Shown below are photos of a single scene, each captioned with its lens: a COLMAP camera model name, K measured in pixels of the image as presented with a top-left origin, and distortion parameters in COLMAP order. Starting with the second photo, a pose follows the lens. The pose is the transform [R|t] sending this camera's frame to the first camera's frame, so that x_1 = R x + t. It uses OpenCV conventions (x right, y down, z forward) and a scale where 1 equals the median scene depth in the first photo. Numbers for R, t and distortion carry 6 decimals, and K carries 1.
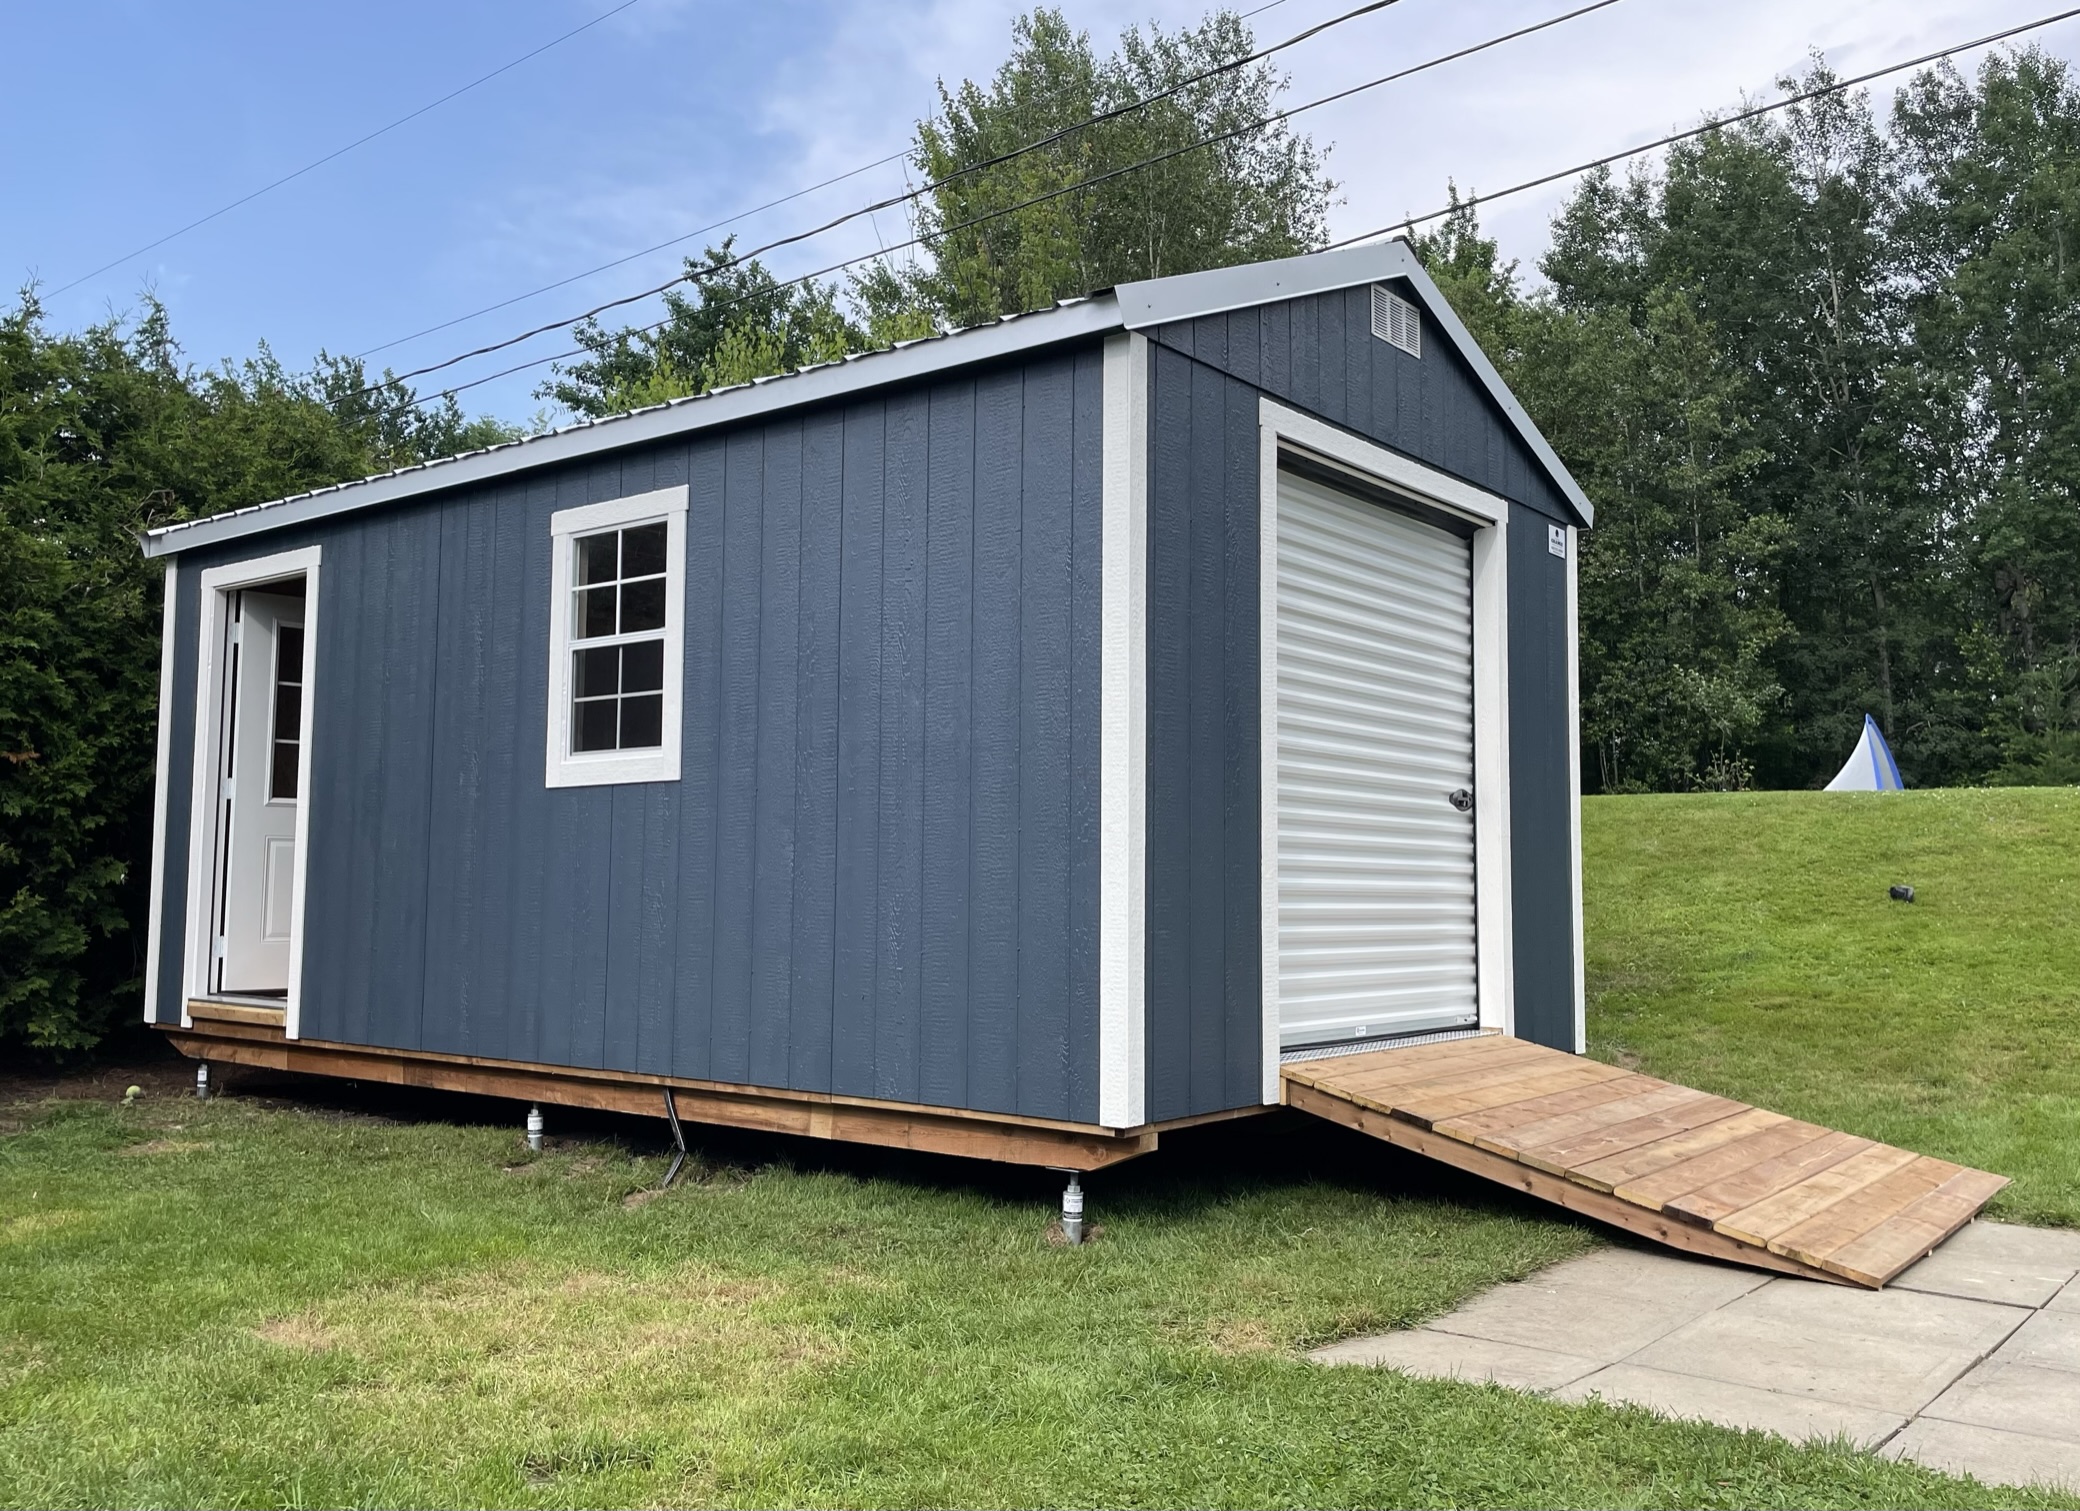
lens RADIAL K [[1713.6, 0, 1002.1], [0, 1713.6, 742.9], [0, 0, 1]] dist [0.058344, 0.000566]
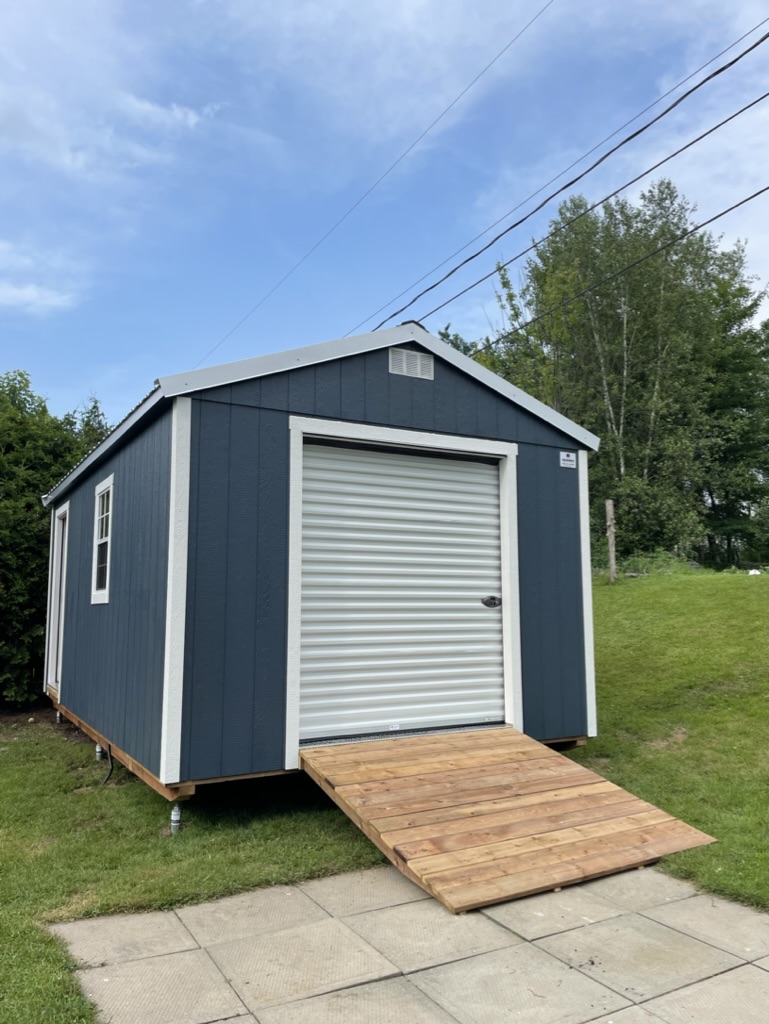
lens RADIAL K [[770.6, 0, 384.5], [0, 770.6, 512.0], [0, 0, 1]] dist [0.080261, -0.117014]
pose [[0.932165, -0.056284, -0.357632, 0.467775], [0.043790, 0.998117, -0.042944, -0.034611], [0.359376, 0.024370, 0.932874, 0.150509]]
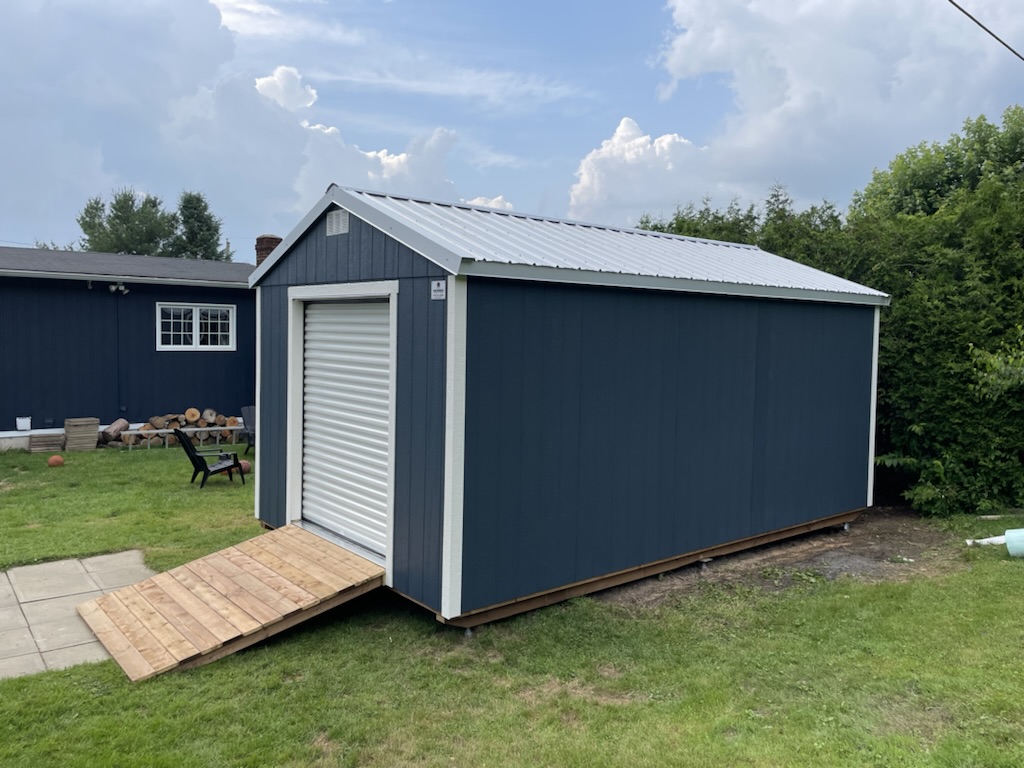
lens RADIAL K [[771.7, 0, 516.0], [0, 771.7, 369.2], [0, 0, 1]] dist [0.078966, -0.107011]
pose [[-0.181358, 0.036203, -0.982751, 1.080215], [0.062112, 0.997749, 0.025293, -0.062585], [0.981454, -0.056454, -0.183198, 1.286548]]
